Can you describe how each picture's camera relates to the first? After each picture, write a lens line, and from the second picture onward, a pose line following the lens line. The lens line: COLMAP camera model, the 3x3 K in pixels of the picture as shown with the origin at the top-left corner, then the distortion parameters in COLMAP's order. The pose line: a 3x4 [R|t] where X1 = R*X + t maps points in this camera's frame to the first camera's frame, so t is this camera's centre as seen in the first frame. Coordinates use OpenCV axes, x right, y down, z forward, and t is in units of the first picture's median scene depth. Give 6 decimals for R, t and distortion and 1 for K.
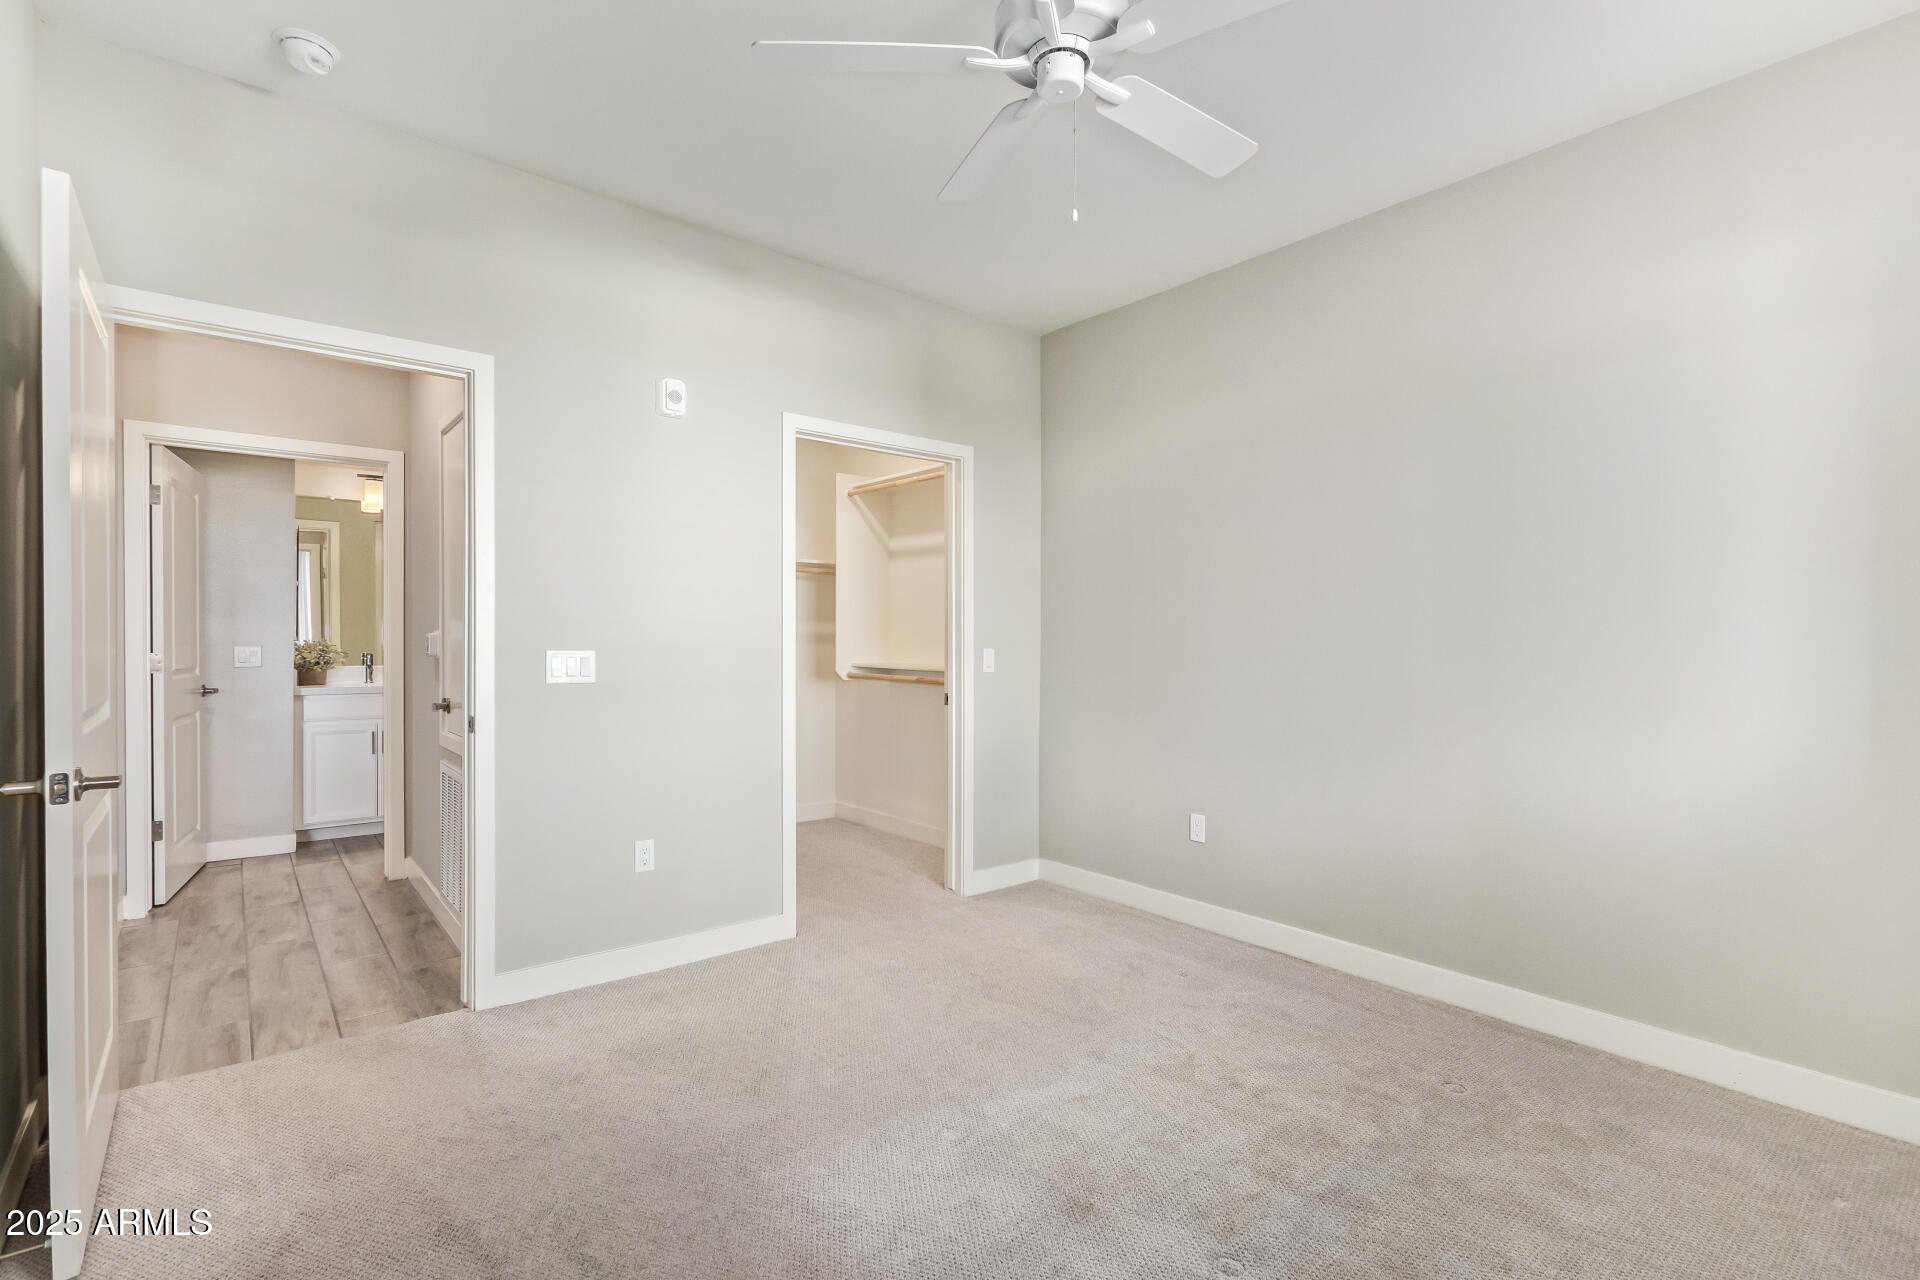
lens RADIAL K [[867.5, 0, 961.2], [0, 867.5, 640.4], [0, 0, 1]] dist [0.000149, 0.000336]
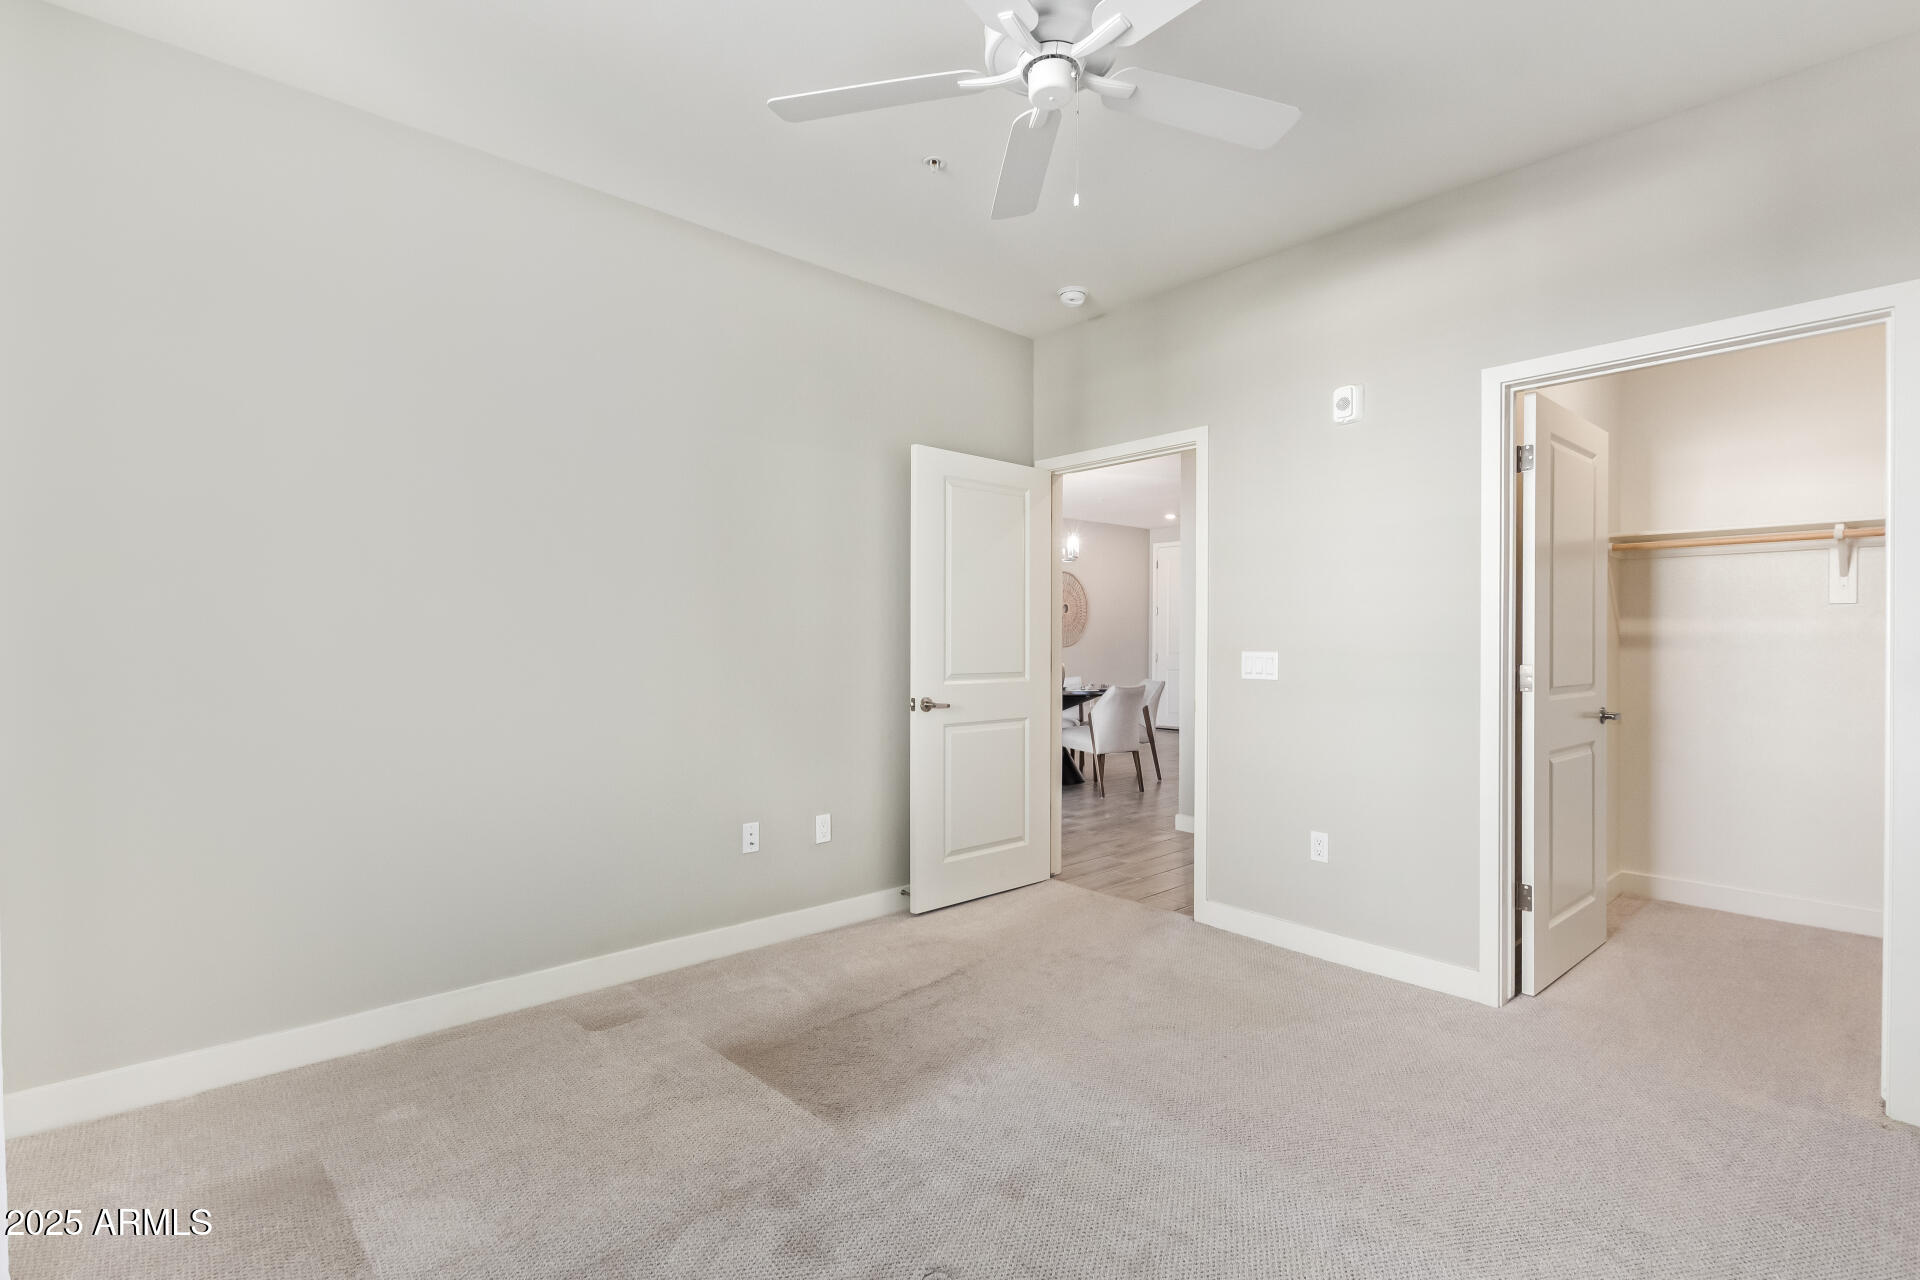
lens RADIAL K [[867.5, 0, 957.2], [0, 867.5, 643.2], [0, 0, 1]] dist [0.000149, 0.000336]
pose [[0.043731, -0.002209, -0.999041, 0.662545], [-0.006213, 0.999978, -0.002483, 0.005061], [0.999024, 0.006315, 0.043716, 0.502543]]
